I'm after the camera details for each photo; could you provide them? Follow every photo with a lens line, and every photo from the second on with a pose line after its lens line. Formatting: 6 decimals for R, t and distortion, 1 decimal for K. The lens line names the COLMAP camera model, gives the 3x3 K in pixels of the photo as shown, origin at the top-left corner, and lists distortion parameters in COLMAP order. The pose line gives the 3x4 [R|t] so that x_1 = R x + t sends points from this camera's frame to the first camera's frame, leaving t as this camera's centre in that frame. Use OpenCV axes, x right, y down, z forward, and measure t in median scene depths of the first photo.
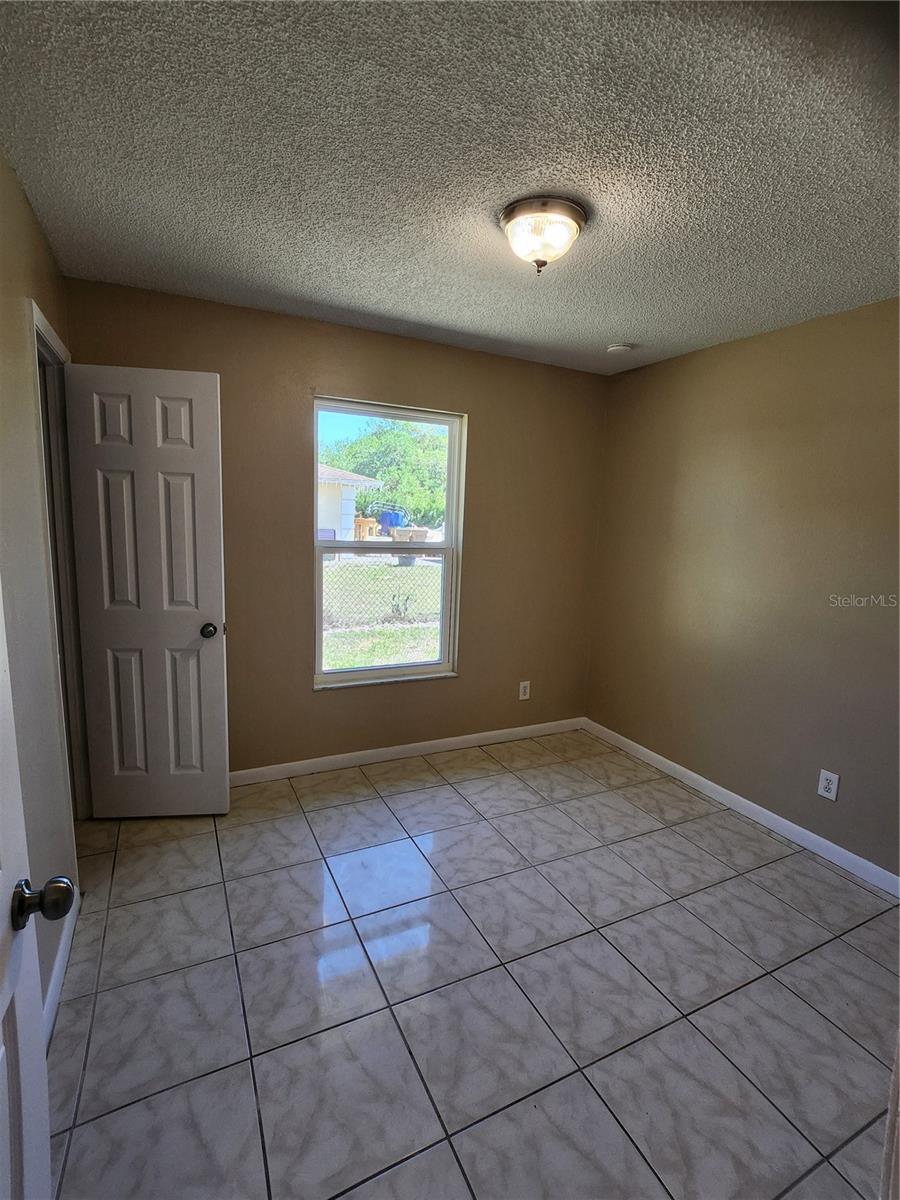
lens RADIAL K [[559.0, 0, 448.1], [0, 559.0, 601.4], [0, 0, 1]] dist [-0.015047, 0.000505]
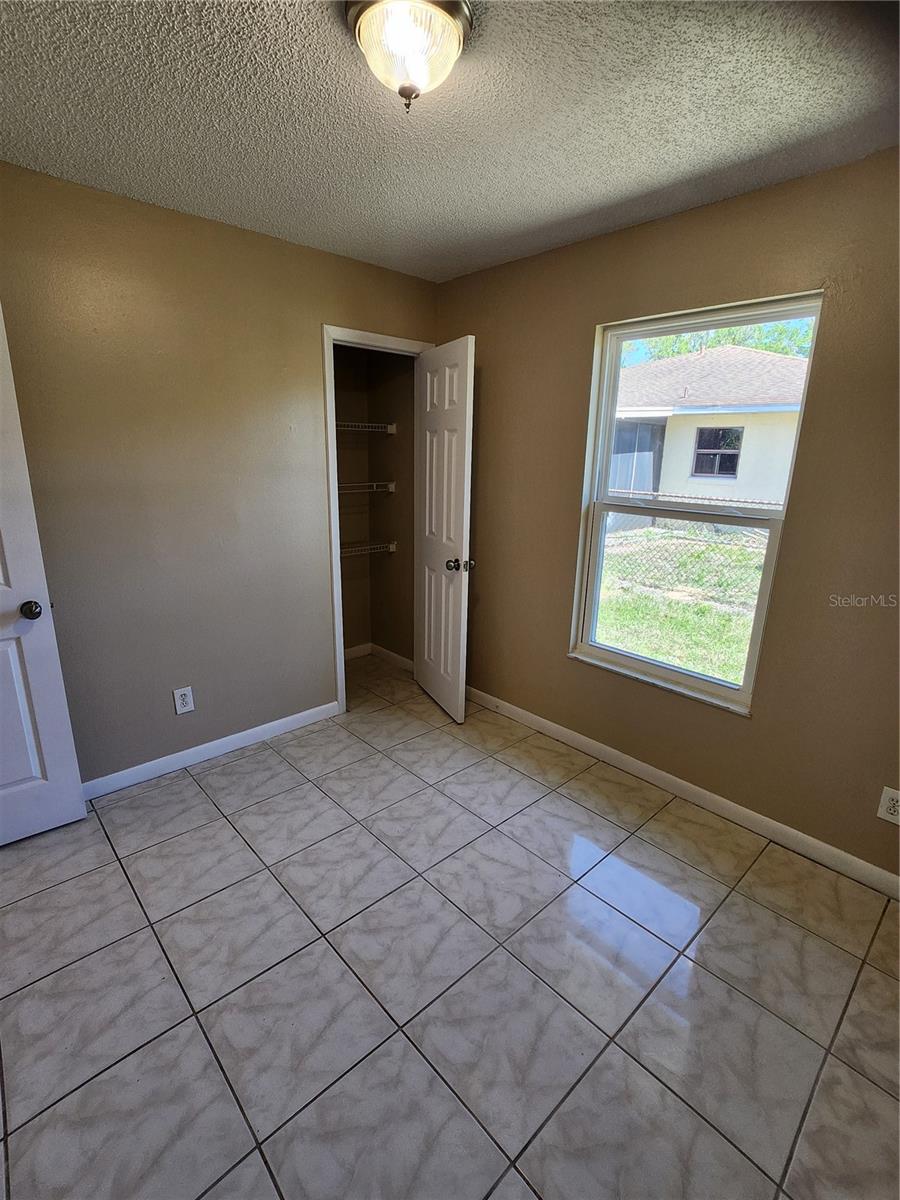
lens RADIAL K [[559.0, 0, 448.1], [0, 559.0, 601.4], [0, 0, 1]] dist [-0.015047, 0.000505]
pose [[0.279660, 0.218083, -0.935003, 0.670731], [-0.153973, 0.971443, 0.180529, -0.081874], [0.947672, 0.093479, 0.305253, 0.618364]]
